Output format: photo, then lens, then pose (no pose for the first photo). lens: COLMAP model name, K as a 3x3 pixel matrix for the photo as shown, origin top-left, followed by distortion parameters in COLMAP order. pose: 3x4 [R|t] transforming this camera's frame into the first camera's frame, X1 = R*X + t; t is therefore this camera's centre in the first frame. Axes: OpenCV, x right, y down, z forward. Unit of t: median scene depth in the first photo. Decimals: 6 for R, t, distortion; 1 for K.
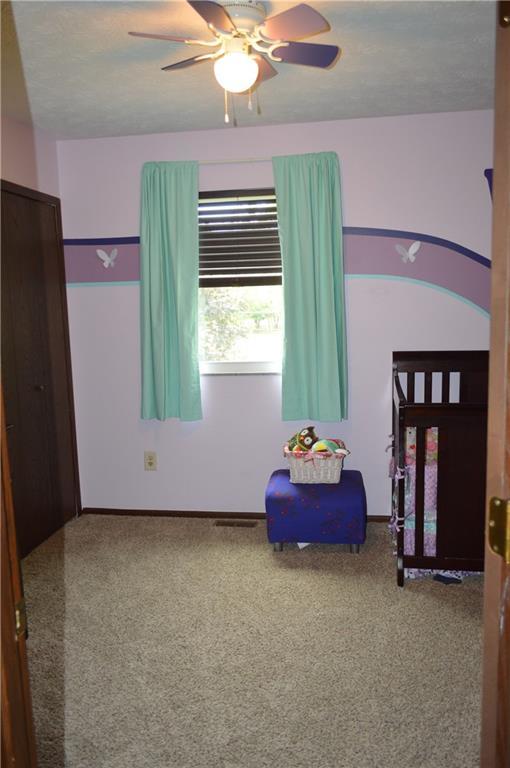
lens RADIAL K [[611.0, 0, 255.0], [0, 611.0, 384.0], [0, 0, 1]] dist [-0.005647, -0.001709]
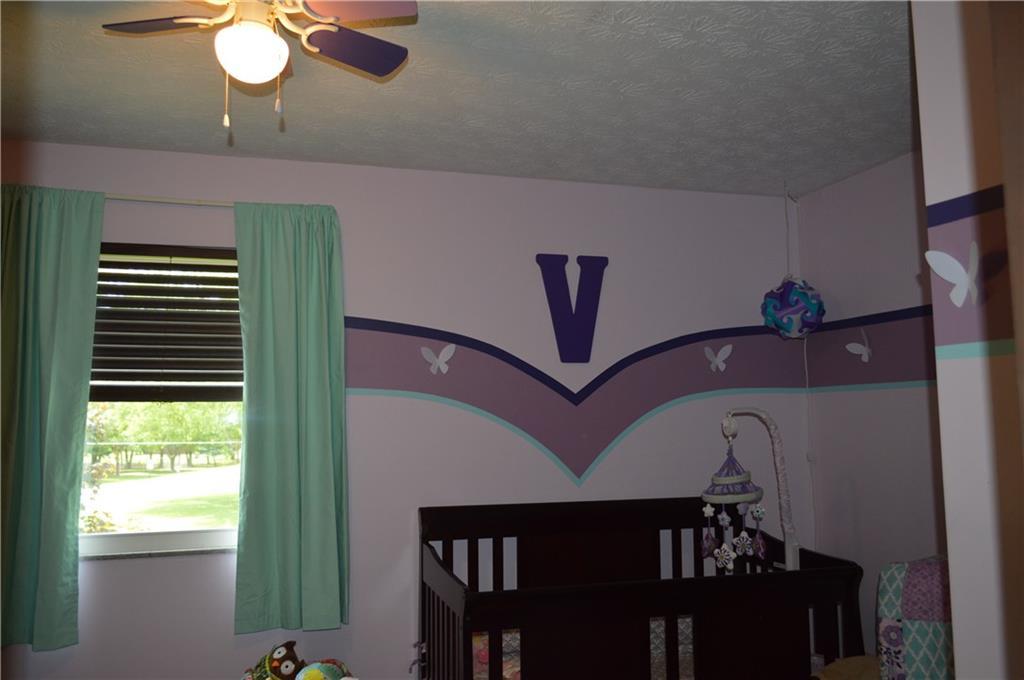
lens RADIAL K [[864.7, 0, 512.0], [0, 864.7, 340.0], [0, 0, 1]] dist [-0.009379, -0.003191]
pose [[0.900813, 0.059241, 0.430146, -0.089768], [0.044003, 0.973094, -0.226168, -0.014950], [-0.431971, 0.222663, 0.873969, 0.117600]]
